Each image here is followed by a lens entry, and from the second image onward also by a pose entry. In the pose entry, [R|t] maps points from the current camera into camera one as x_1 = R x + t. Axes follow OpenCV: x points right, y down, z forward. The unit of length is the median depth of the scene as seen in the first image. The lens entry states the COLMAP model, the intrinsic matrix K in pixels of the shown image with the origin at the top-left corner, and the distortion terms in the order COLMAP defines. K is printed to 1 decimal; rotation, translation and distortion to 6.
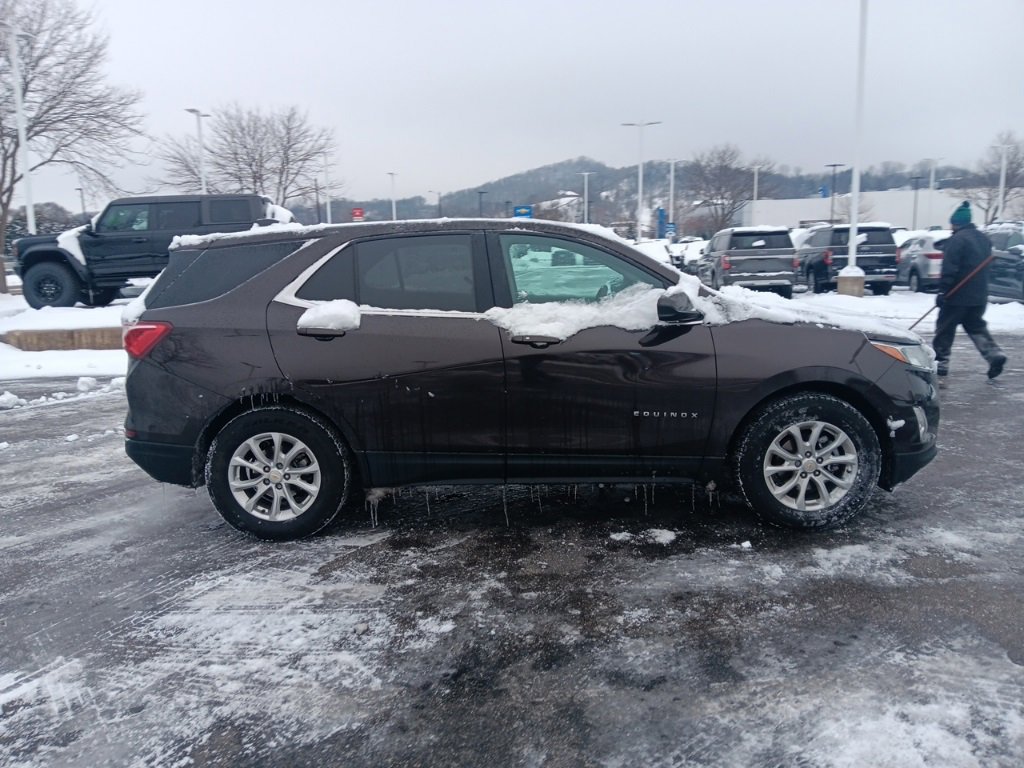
lens RADIAL K [[791.4, 0, 510.8], [0, 791.4, 390.5], [0, 0, 1]] dist [0.056819, -0.108992]
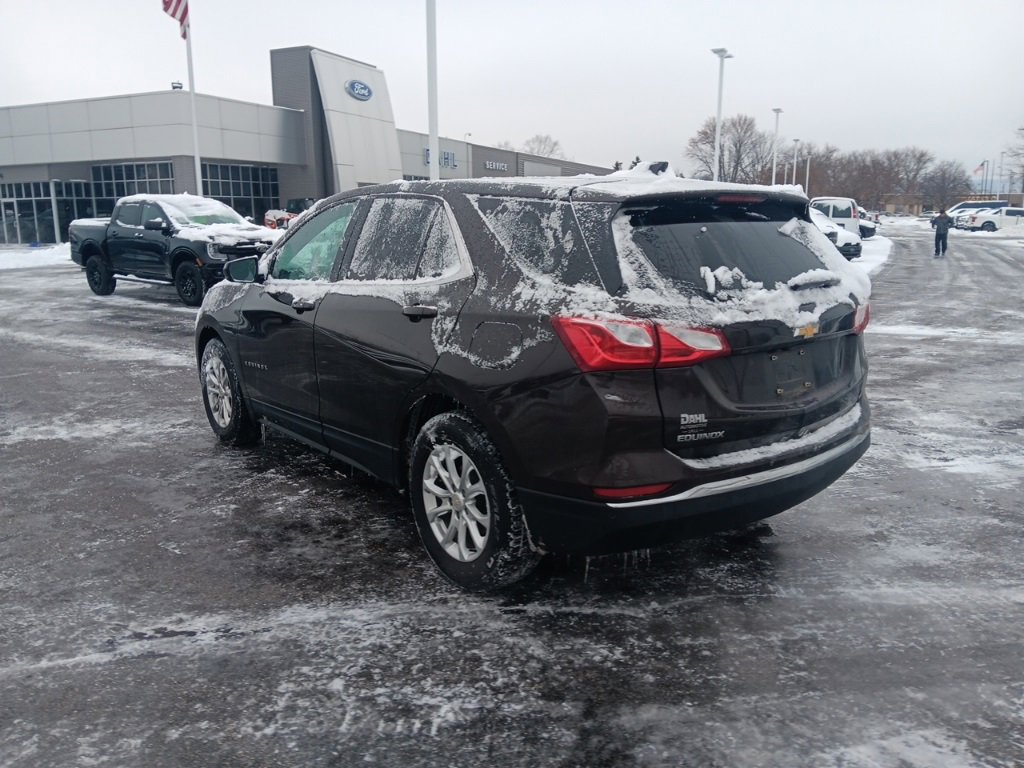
lens RADIAL K [[790.3, 0, 514.4], [0, 790.3, 378.4], [0, 0, 1]] dist [0.051397, -0.104984]
pose [[-0.634273, -0.120808, 0.763612, -0.919416], [0.166204, 0.943313, 0.287291, -0.304259], [-0.755033, 0.309136, -0.578239, 1.828638]]
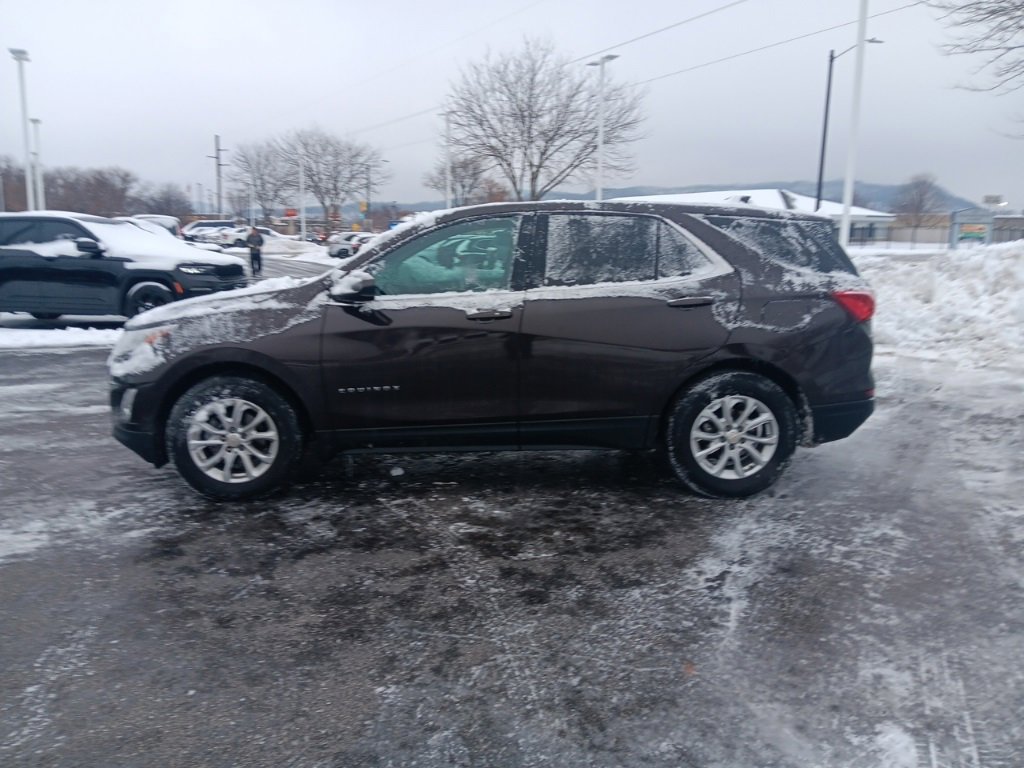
lens RADIAL K [[791.4, 0, 513.7], [0, 791.4, 357.3], [0, 0, 1]] dist [0.056819, -0.108992]
pose [[-0.999011, 0.032277, -0.030585, 0.038716], [0.020297, 0.942996, 0.332185, -0.442518], [0.039563, 0.331236, -0.942718, 2.436886]]
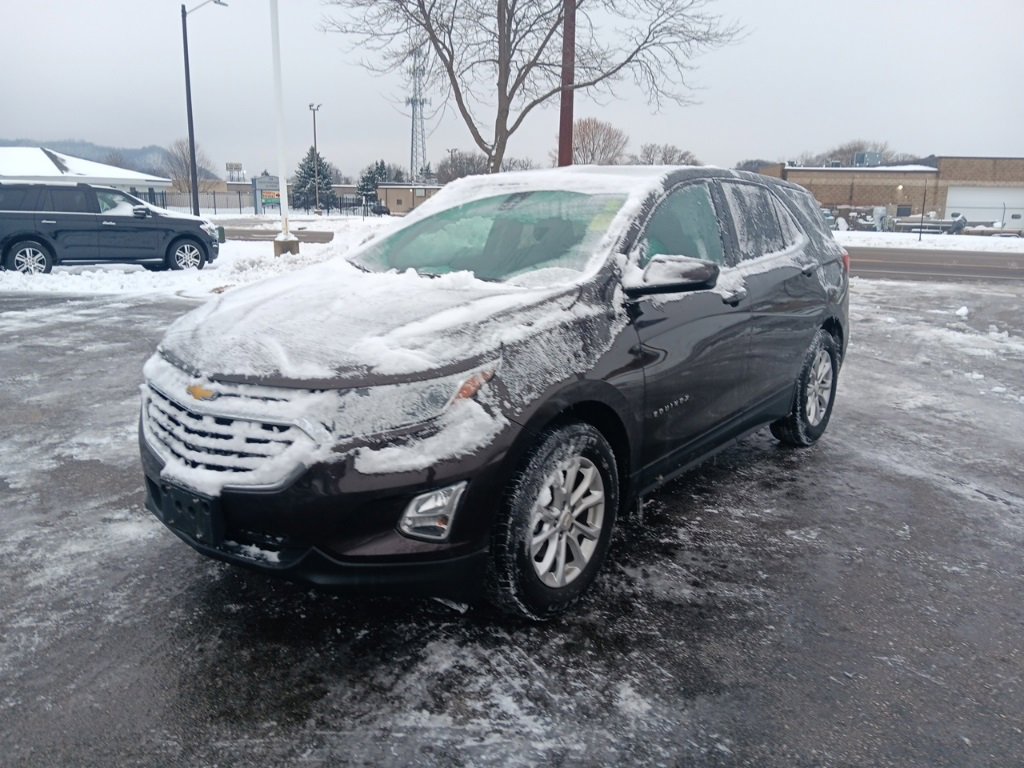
lens RADIAL K [[790.3, 0, 504.1], [0, 790.3, 375.1], [0, 0, 1]] dist [0.051397, -0.104984]
pose [[-0.617167, 0.189984, -0.763551, 0.936153], [-0.134559, 0.930633, 0.340319, -0.340005], [0.775241, 0.312776, -0.548792, 1.747009]]
